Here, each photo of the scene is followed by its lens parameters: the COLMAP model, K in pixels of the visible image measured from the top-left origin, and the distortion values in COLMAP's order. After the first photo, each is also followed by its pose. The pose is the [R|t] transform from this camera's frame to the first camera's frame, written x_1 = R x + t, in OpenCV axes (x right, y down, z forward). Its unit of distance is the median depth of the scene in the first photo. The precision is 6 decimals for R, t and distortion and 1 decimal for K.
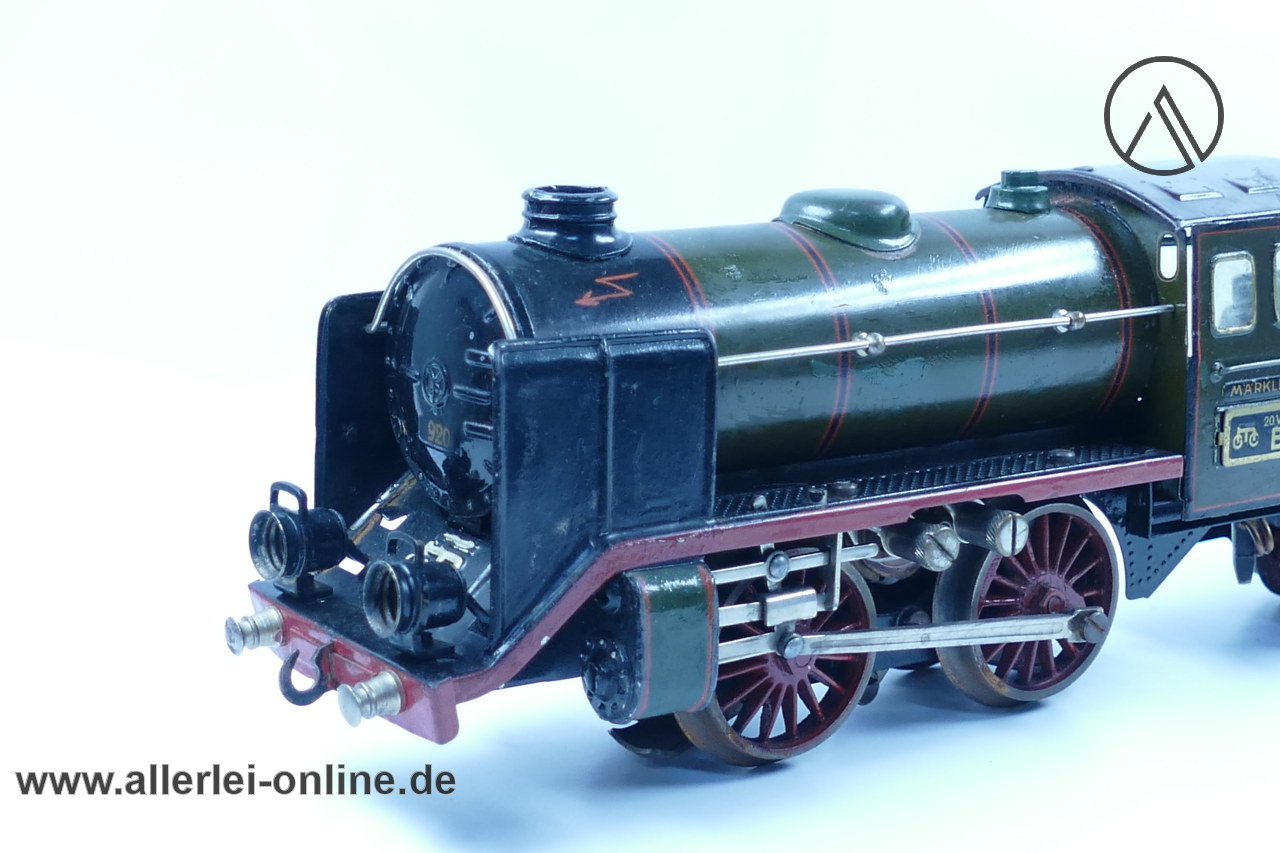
lens RADIAL K [[2610.7, 0, 640.0], [0, 2610.7, 426.5], [0, 0, 1]] dist [-0.017139, -0.156660]
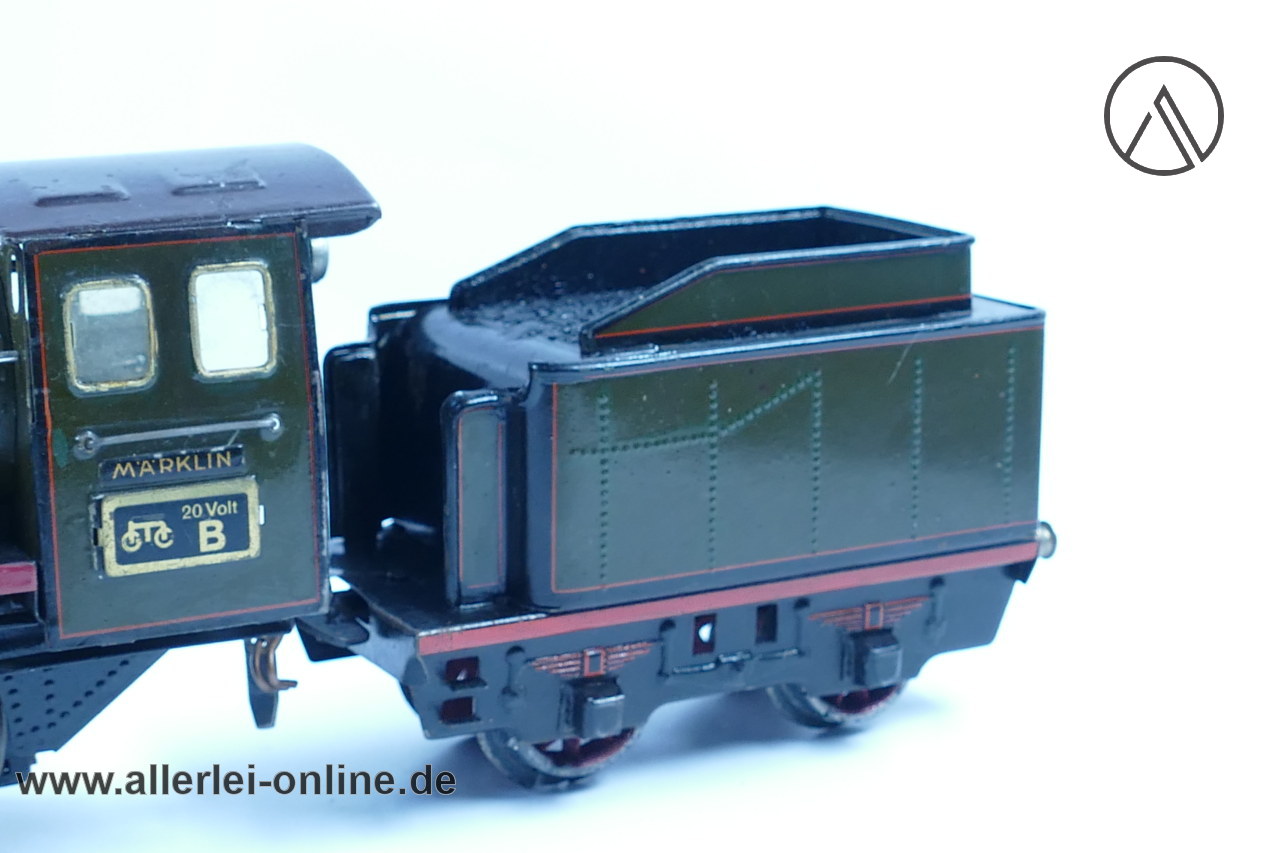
lens RADIAL K [[2610.7, 0, 640.0], [0, 2610.7, 426.5], [0, 0, 1]] dist [-0.017139, -0.156660]
pose [[0.990124, 0.003531, -0.140153, 0.509433], [-0.003946, 0.999989, -0.002683, -0.026503], [0.140142, 0.003209, 0.990126, 0.335381]]
